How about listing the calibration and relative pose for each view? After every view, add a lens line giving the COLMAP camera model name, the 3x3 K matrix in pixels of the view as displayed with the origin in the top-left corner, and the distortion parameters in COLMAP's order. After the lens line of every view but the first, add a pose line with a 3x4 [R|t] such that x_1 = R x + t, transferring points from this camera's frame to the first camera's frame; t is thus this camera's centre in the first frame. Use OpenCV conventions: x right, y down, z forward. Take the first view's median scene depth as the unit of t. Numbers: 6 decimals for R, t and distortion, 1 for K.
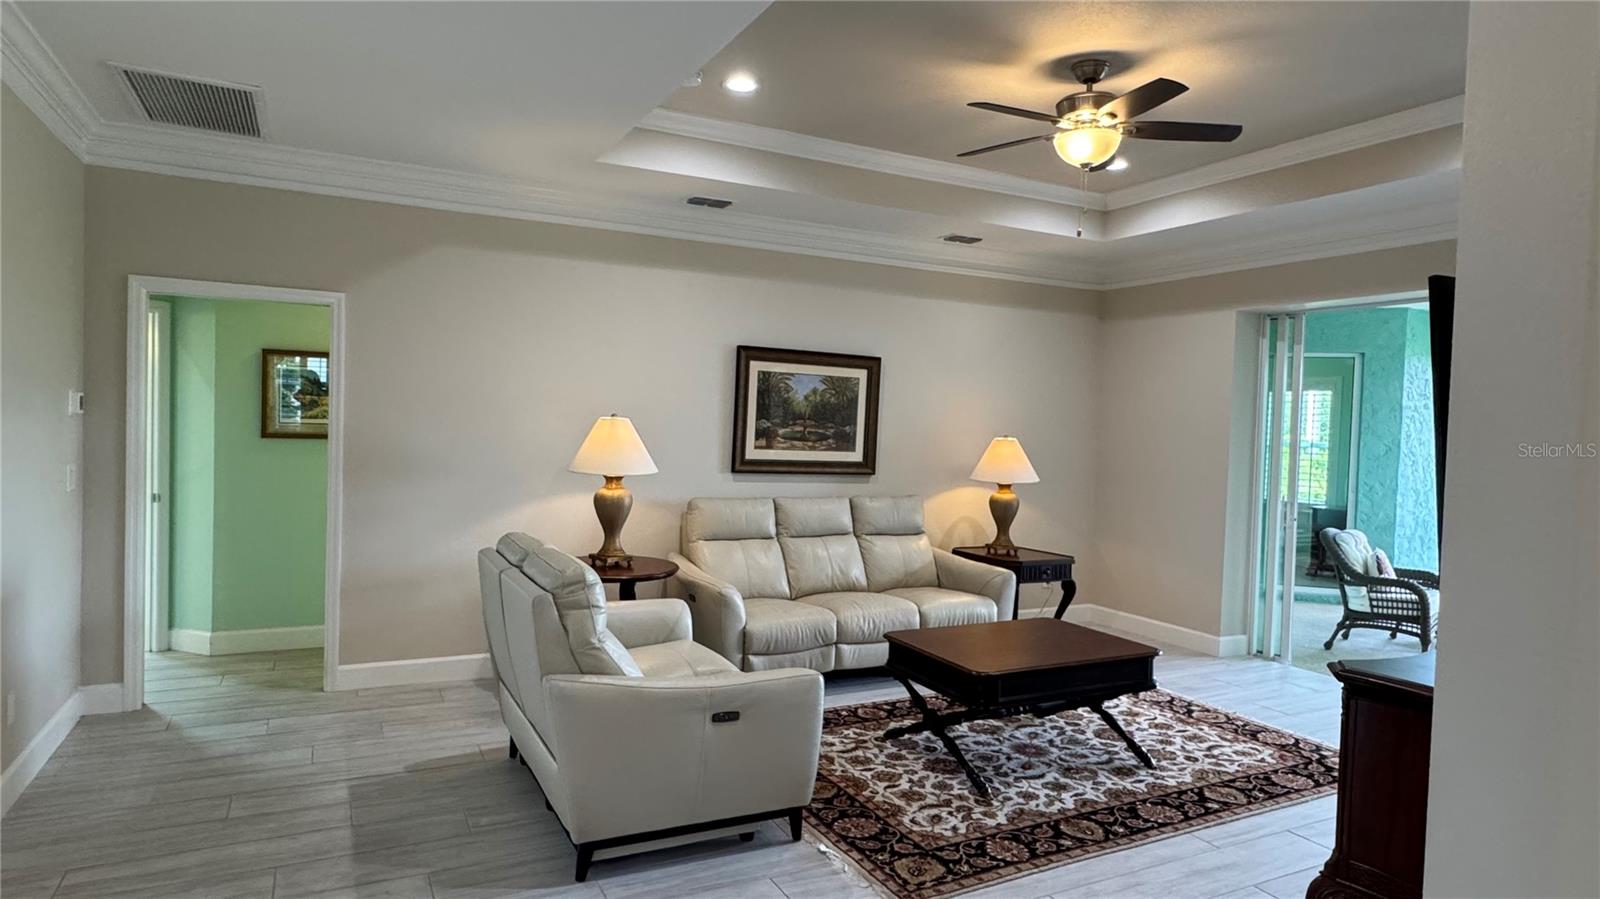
lens RADIAL K [[931.6, 0, 802.3], [0, 931.6, 453.0], [0, 0, 1]] dist [0.000522, -0.000377]
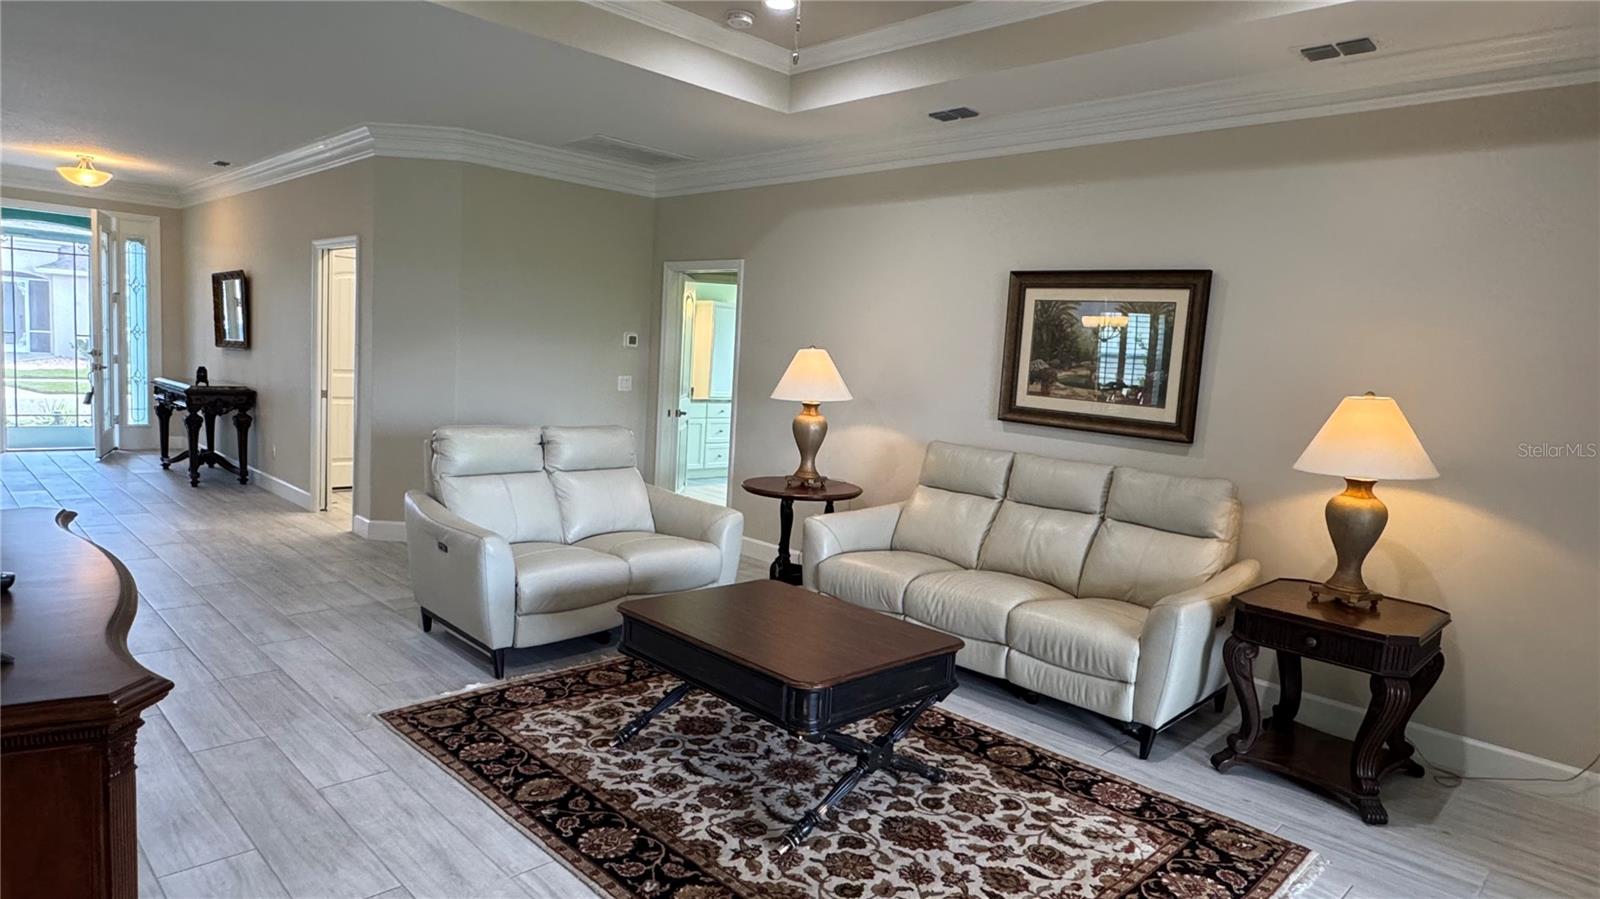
lens RADIAL K [[931.6, 0, 802.3], [0, 931.6, 445.5], [0, 0, 1]] dist [0.000522, -0.000377]
pose [[0.297145, 0.083012, -0.951217, 0.957325], [-0.084230, 0.994609, 0.060486, 0.010572], [0.951110, 0.062148, 0.302535, 0.776000]]
